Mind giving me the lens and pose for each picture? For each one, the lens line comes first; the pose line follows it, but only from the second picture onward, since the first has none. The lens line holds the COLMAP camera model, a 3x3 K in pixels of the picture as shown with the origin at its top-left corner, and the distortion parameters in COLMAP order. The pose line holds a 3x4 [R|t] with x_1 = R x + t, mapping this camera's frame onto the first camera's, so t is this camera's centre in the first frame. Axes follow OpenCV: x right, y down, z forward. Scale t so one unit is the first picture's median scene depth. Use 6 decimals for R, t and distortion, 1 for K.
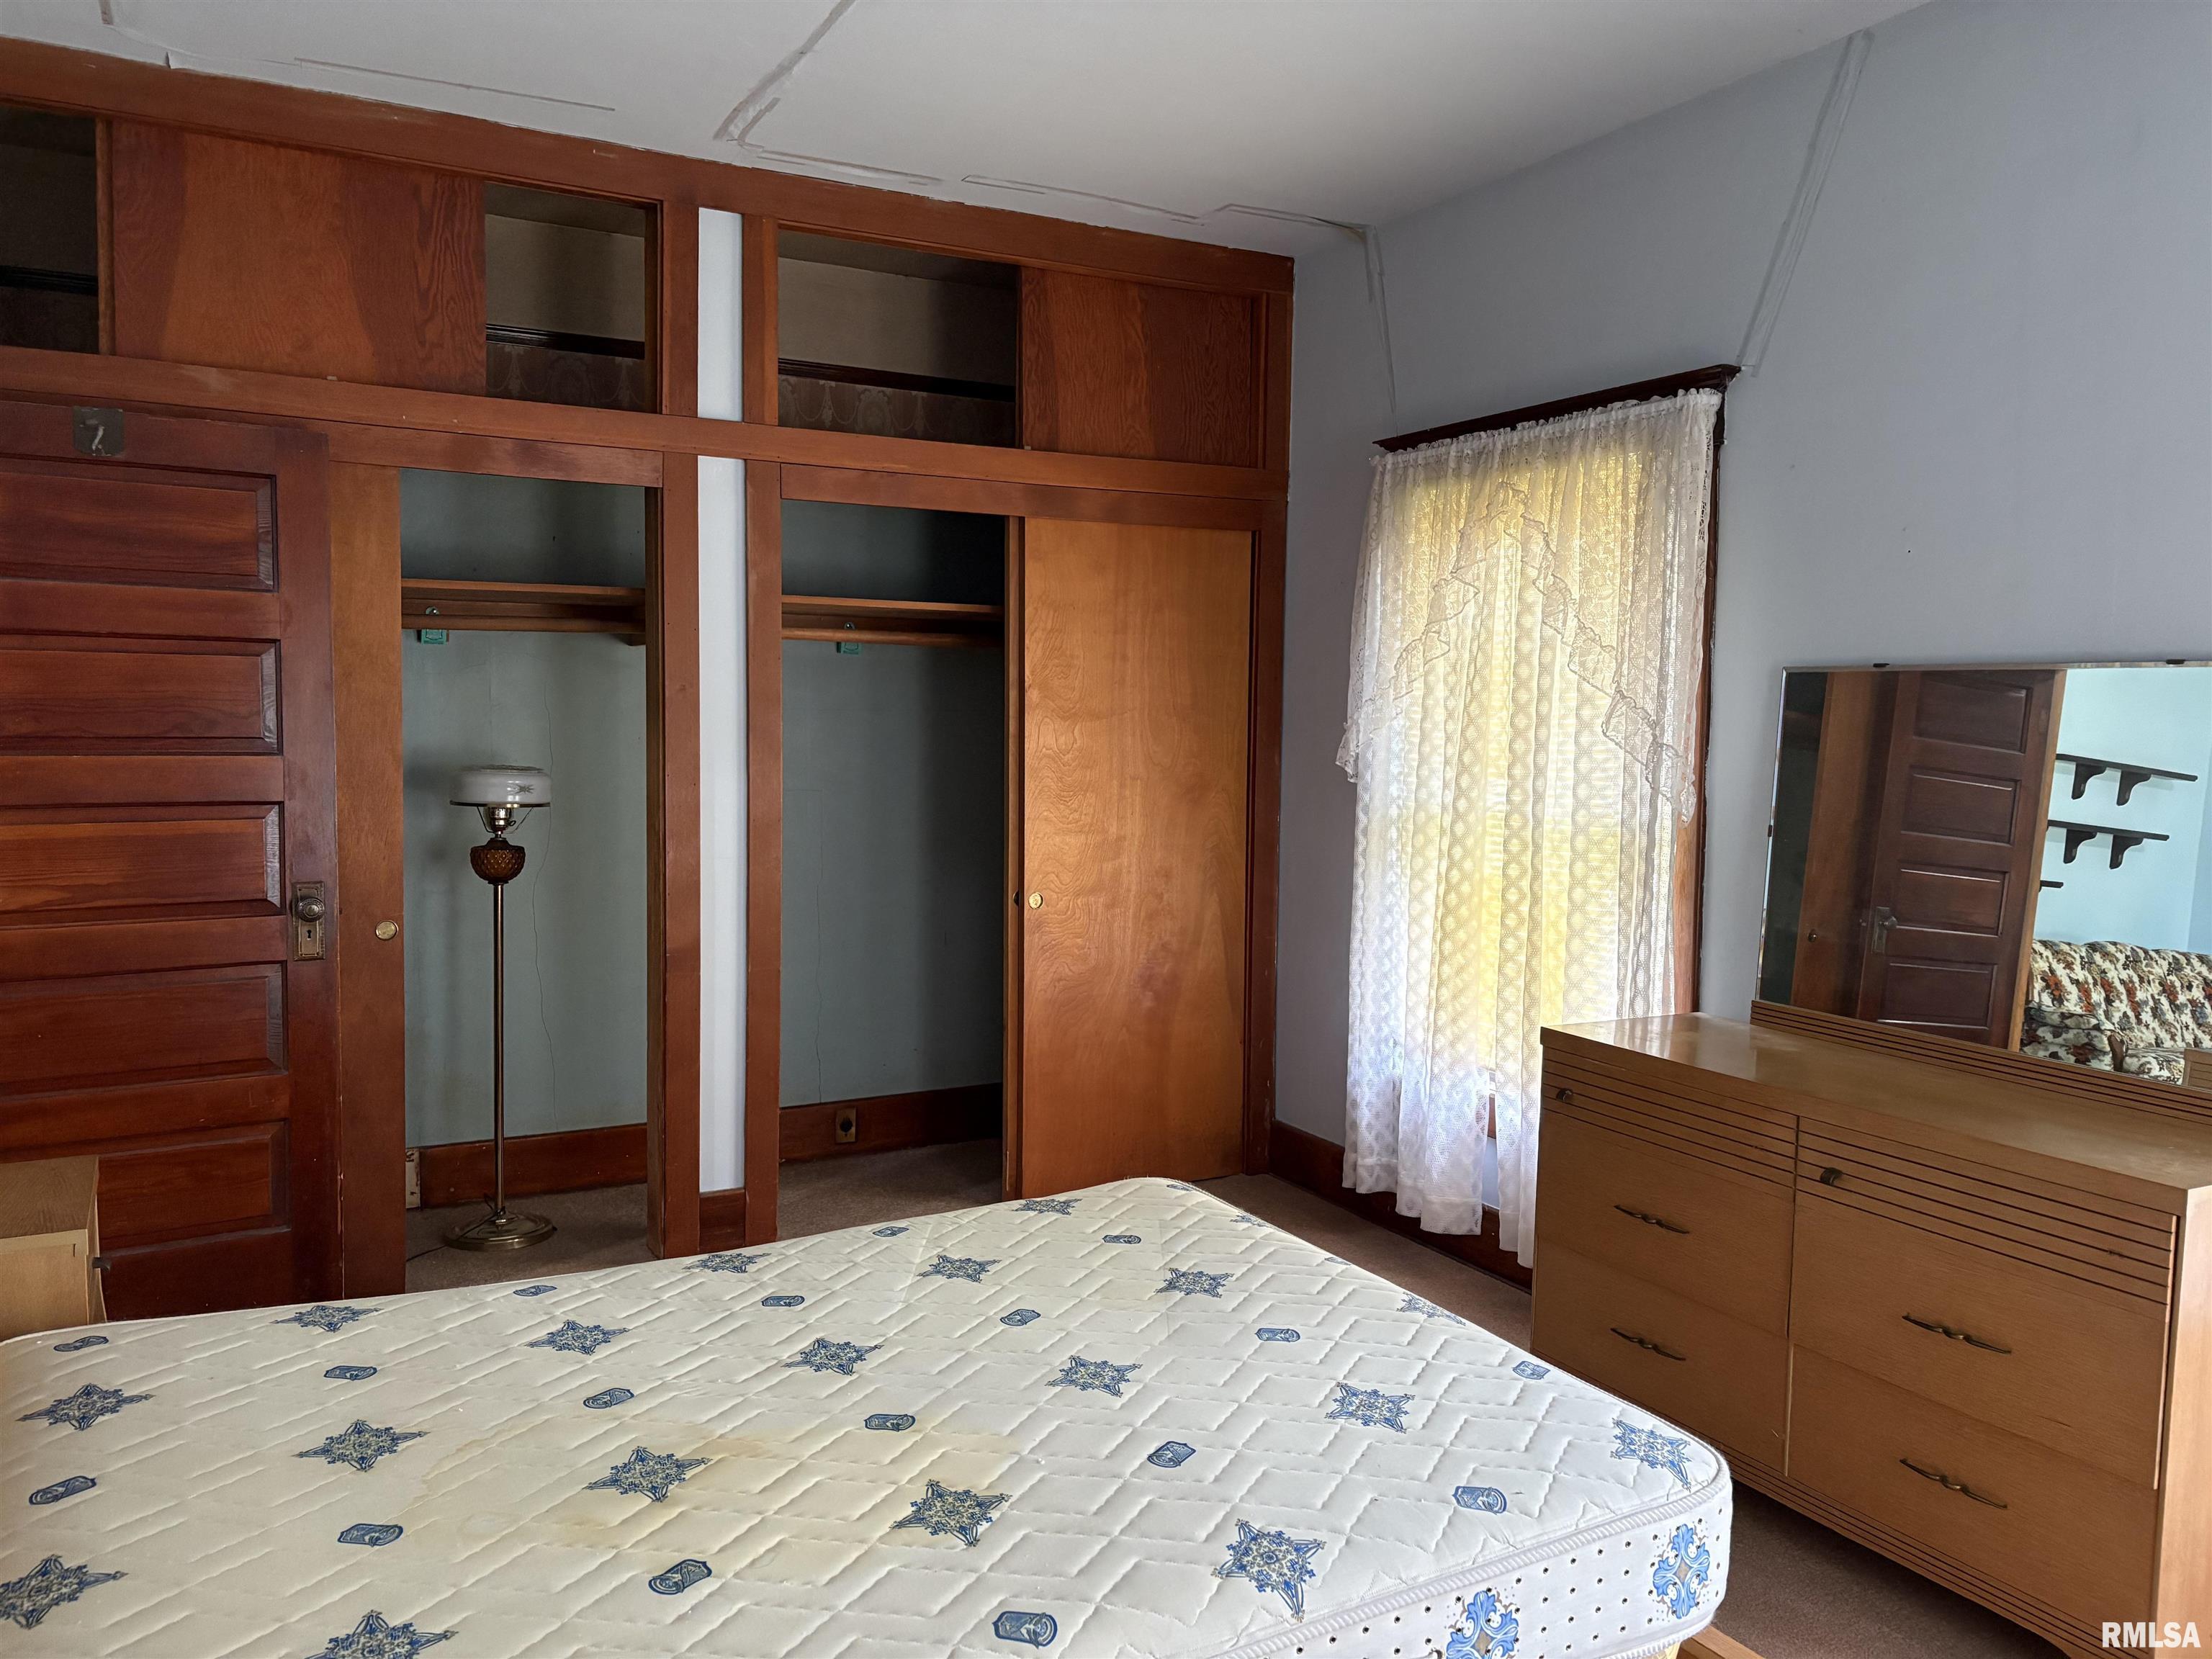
lens RADIAL K [[1660.4, 0, 1109.7], [0, 1660.4, 834.4], [0, 0, 1]] dist [0.008261, -0.006099]
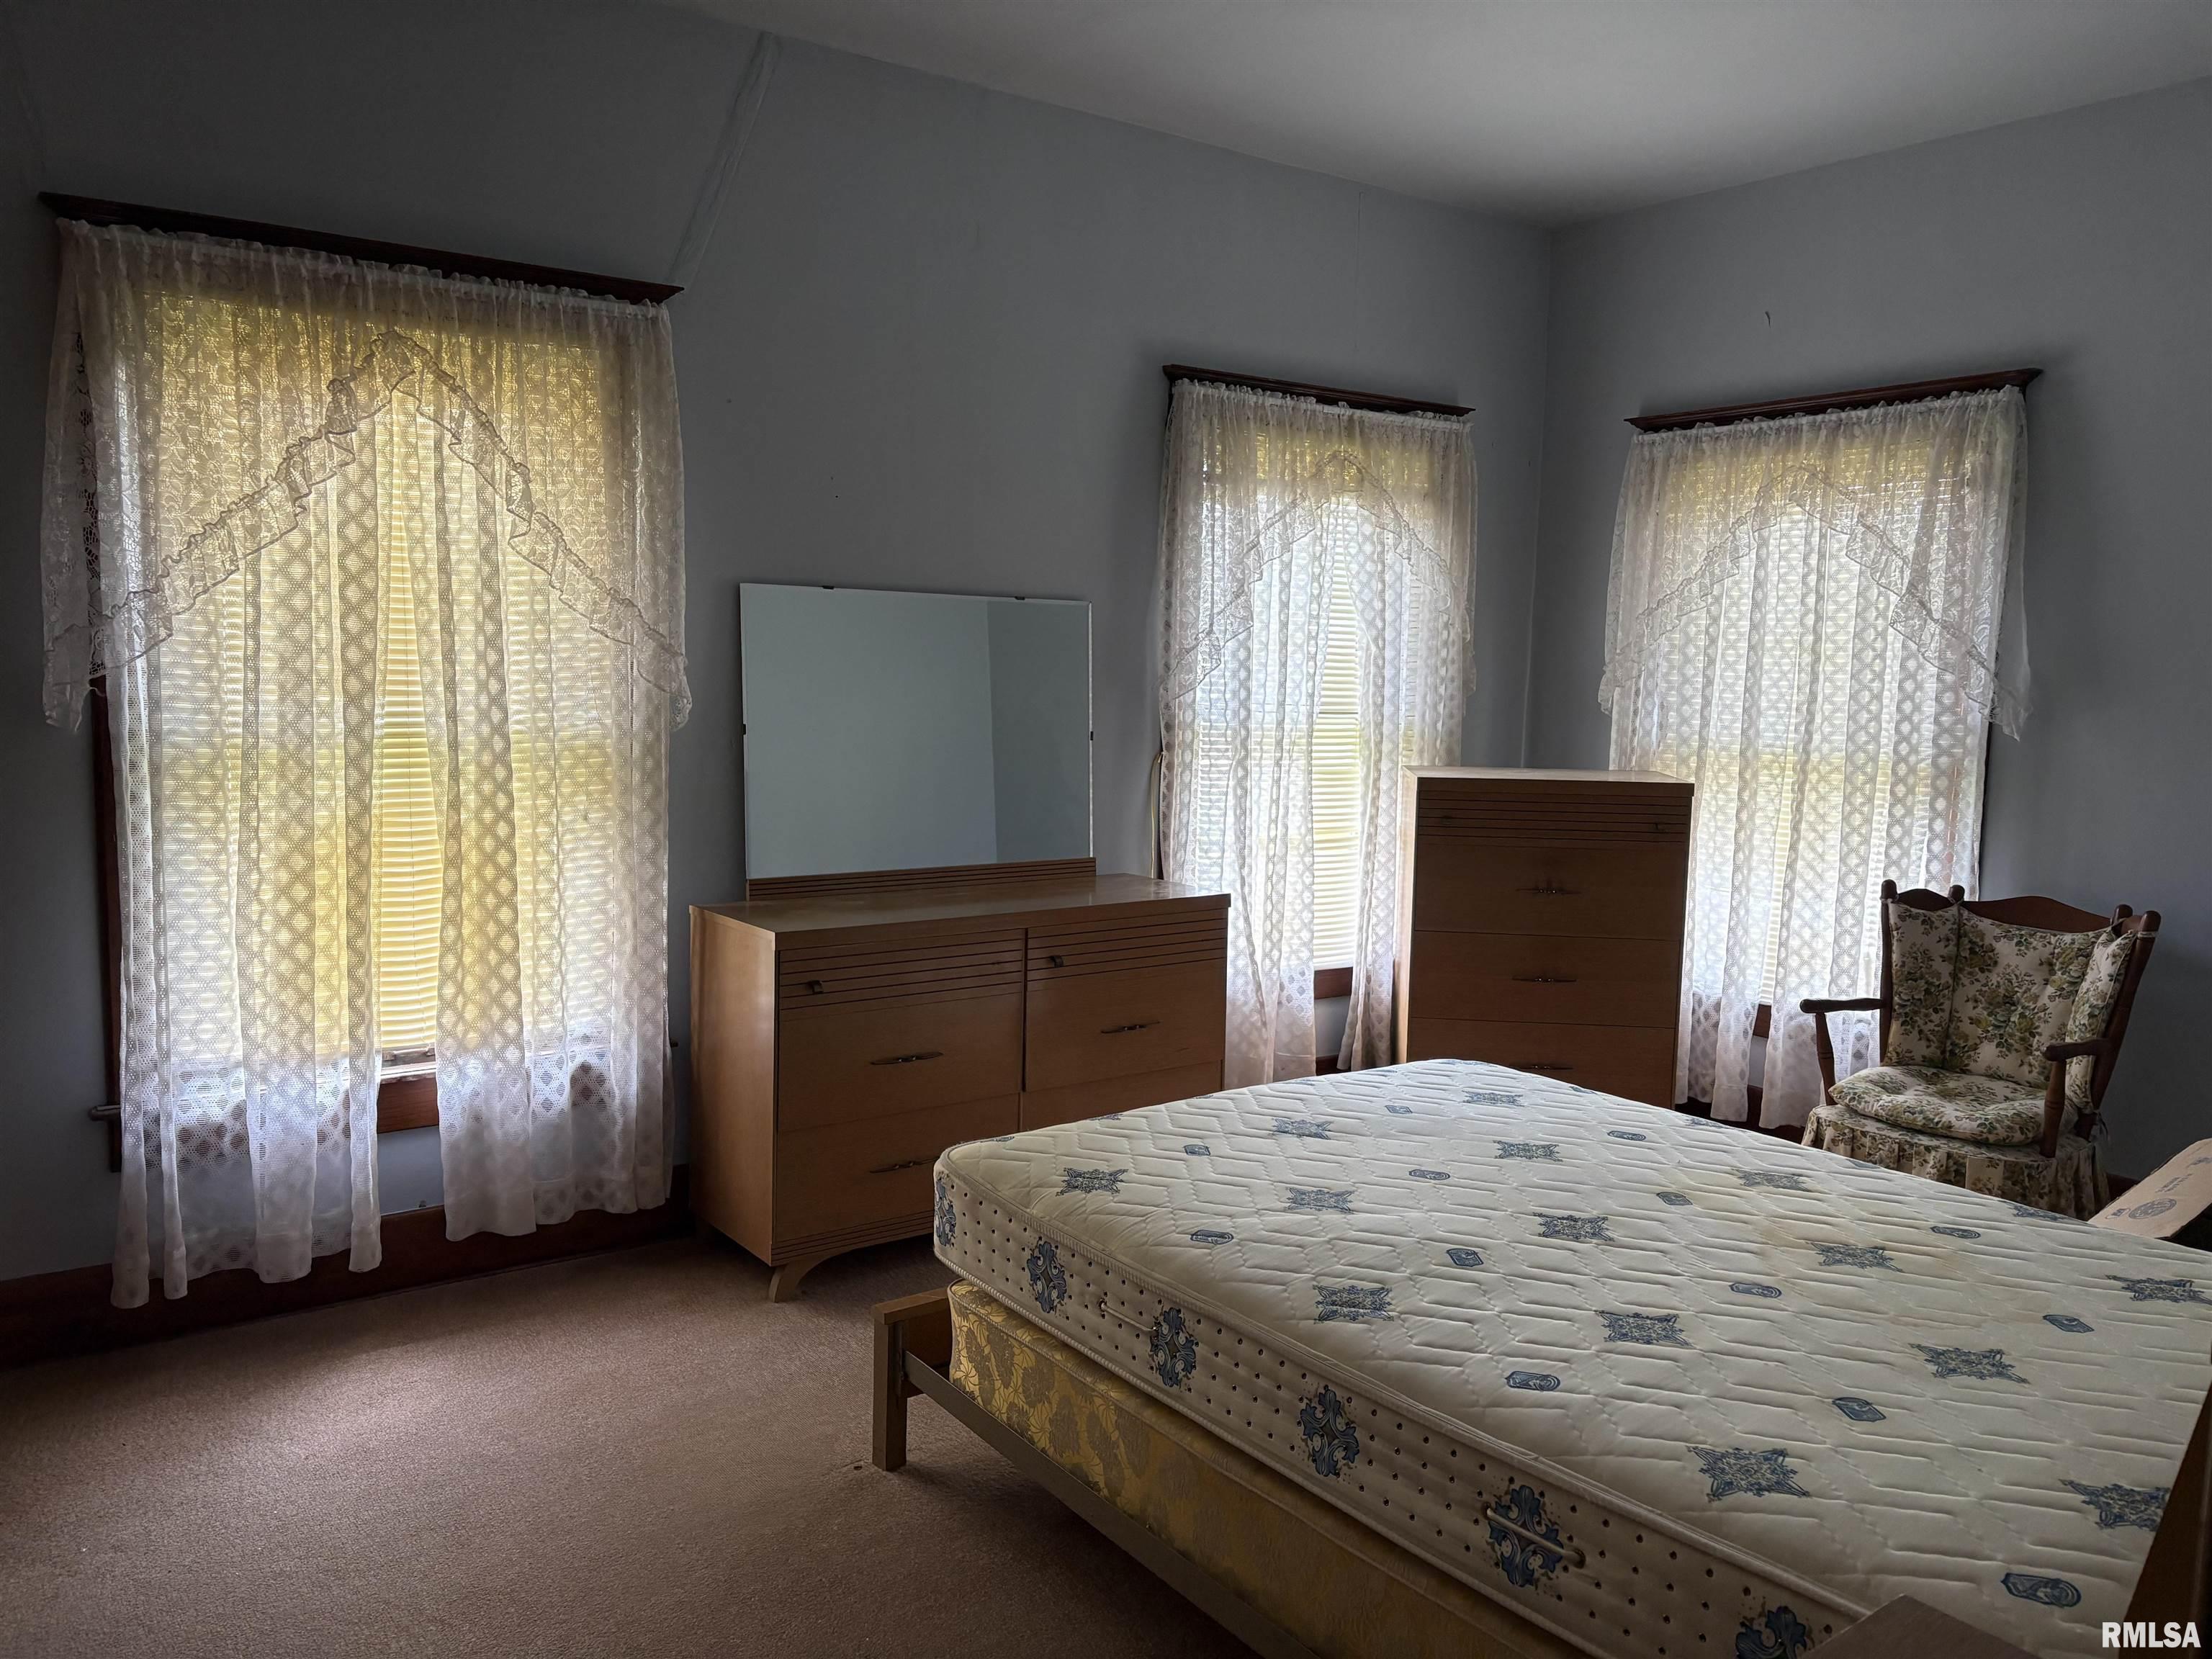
lens RADIAL K [[1660.4, 0, 1110.0], [0, 1660.4, 829.8], [0, 0, 1]] dist [0.008261, -0.006099]
pose [[-0.132327, -0.119257, 0.984006, -1.048629], [0.051512, 0.990567, 0.126979, -0.091701], [-0.989867, 0.067491, -0.124936, 1.265384]]
